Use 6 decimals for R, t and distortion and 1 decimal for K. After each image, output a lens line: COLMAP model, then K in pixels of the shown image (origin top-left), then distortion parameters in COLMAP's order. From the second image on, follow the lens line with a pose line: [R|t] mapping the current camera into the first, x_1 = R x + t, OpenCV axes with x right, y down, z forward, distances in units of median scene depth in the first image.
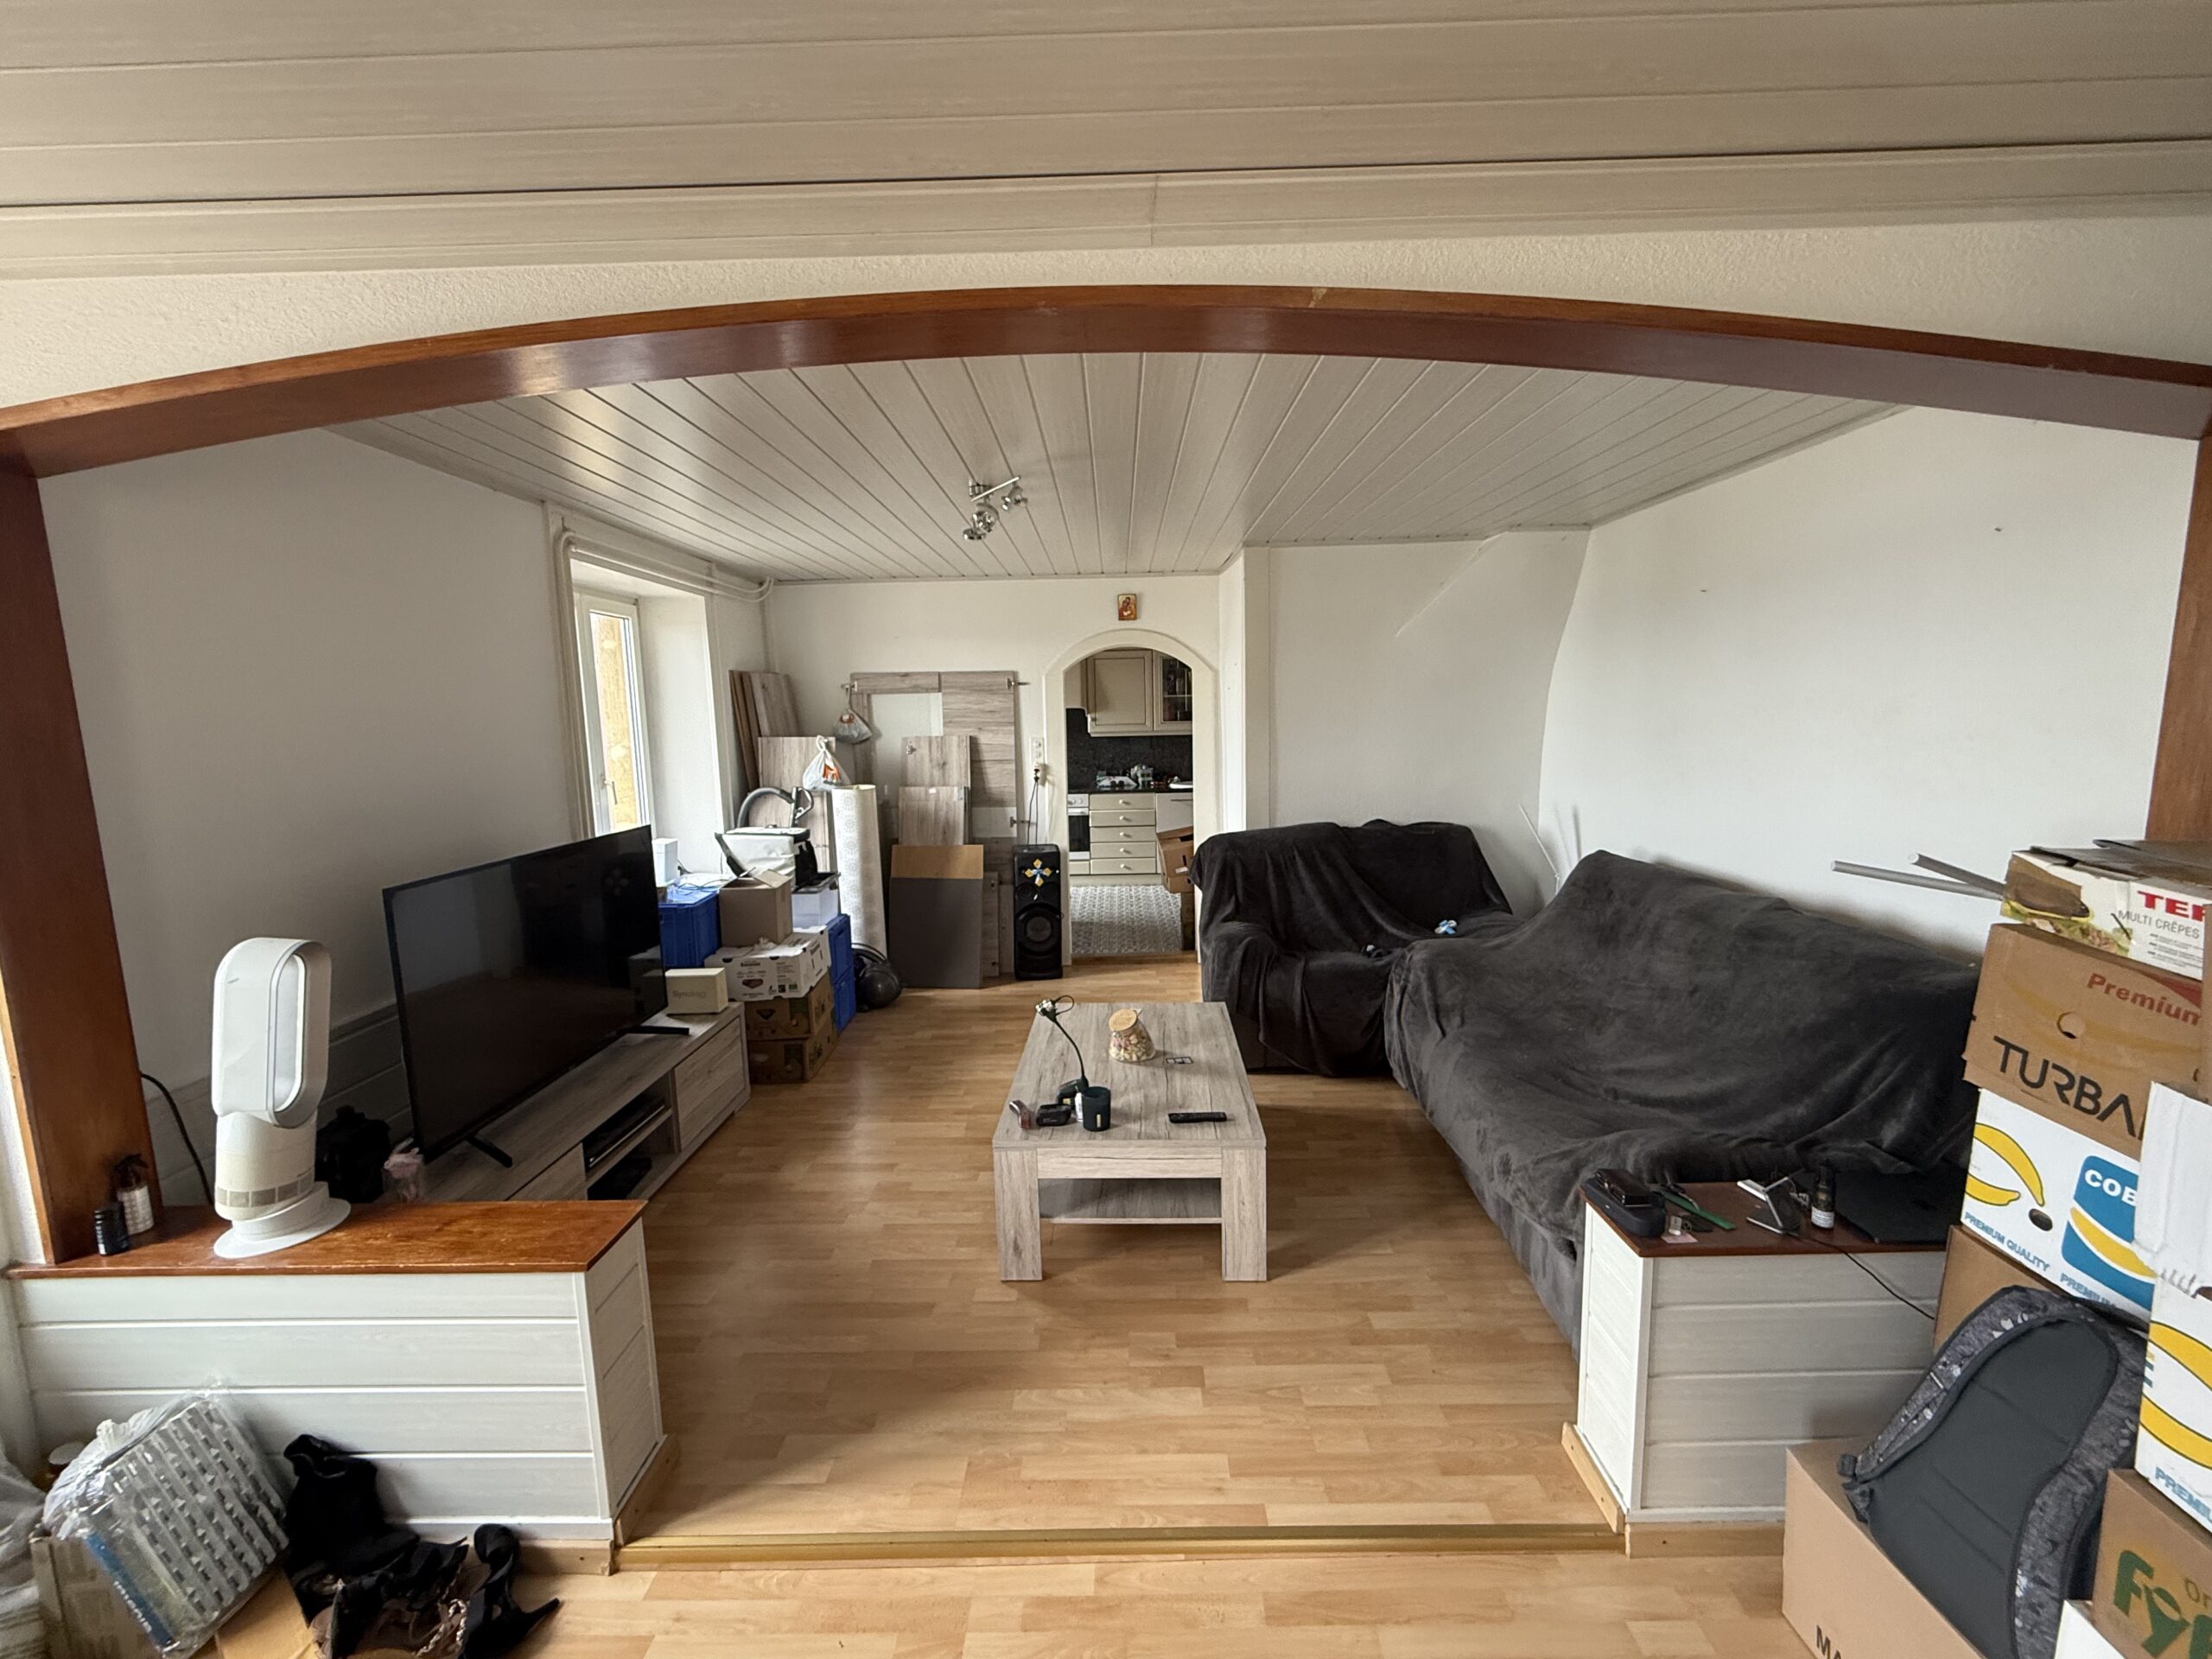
lens RADIAL K [[902.8, 0, 1108.8], [0, 902.8, 830.9], [0, 0, 1]] dist [-0.000113, -0.000005]
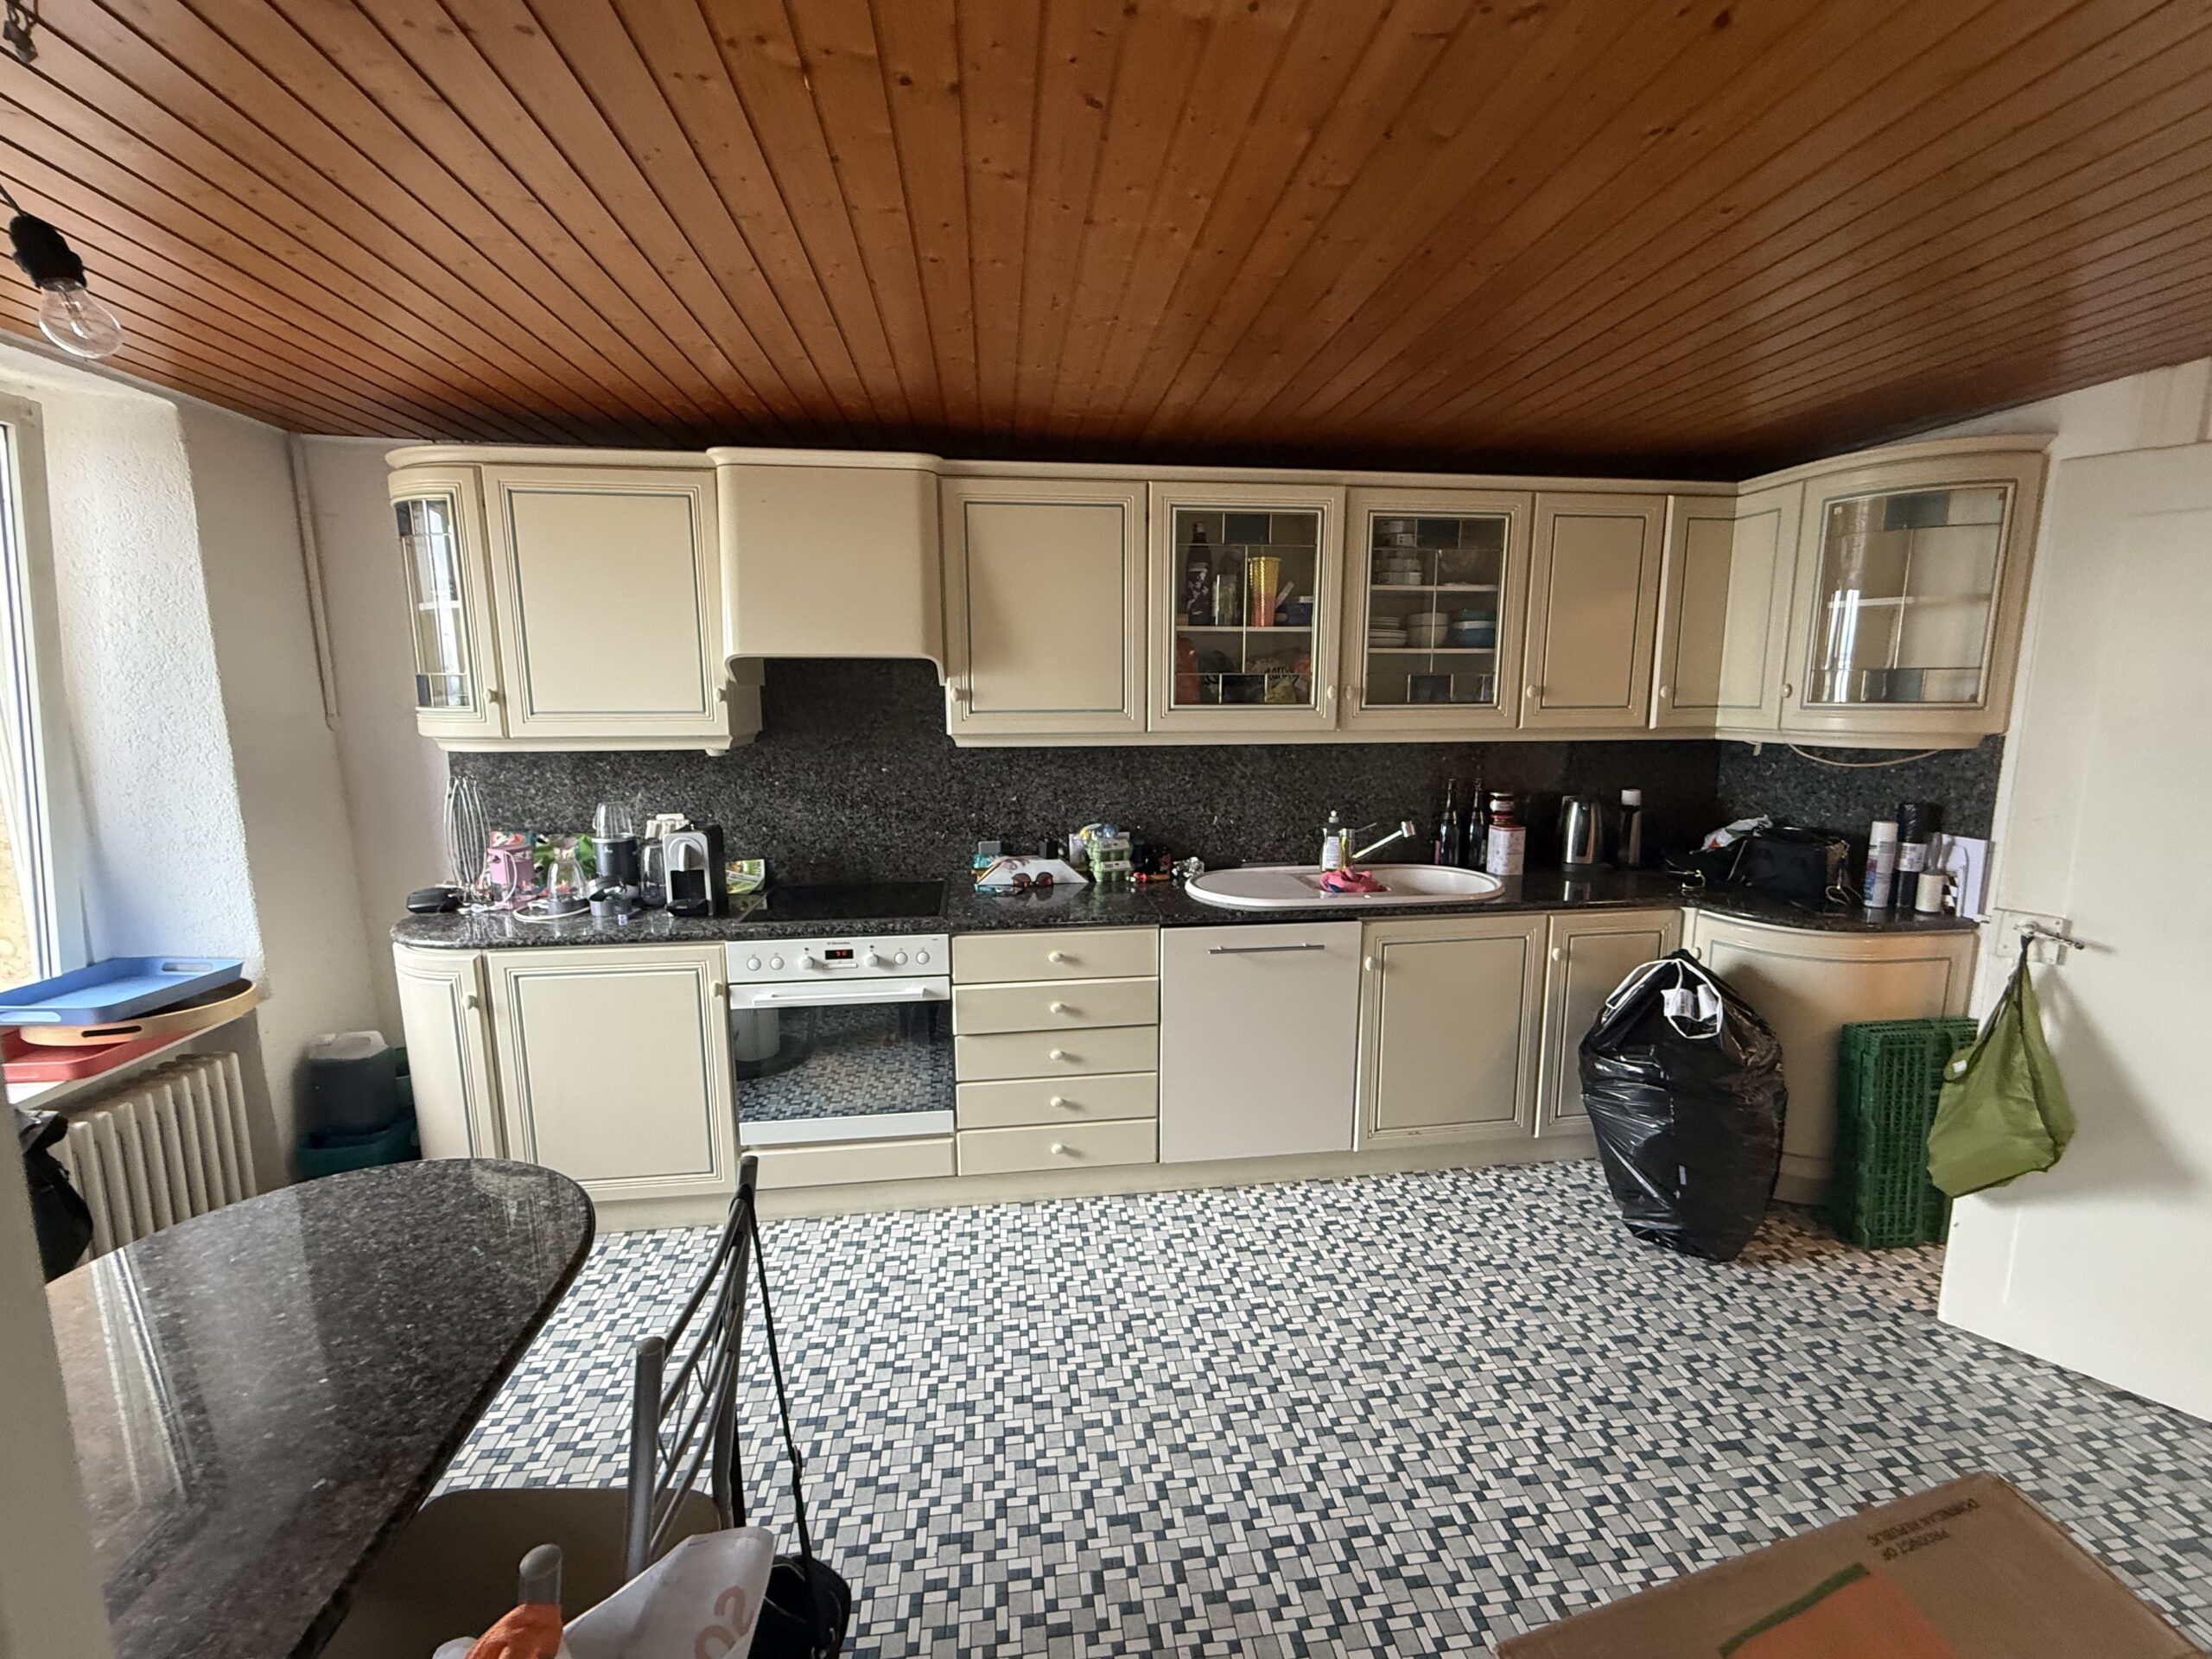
lens RADIAL K [[902.8, 0, 1106.9], [0, 902.8, 826.3], [0, 0, 1]] dist [-0.000113, -0.000005]
pose [[0.990151, 0.000699, 0.140005, -0.011284], [-0.003317, 0.999824, 0.018470, -0.082040], [-0.139967, -0.018752, 0.989979, 0.671722]]
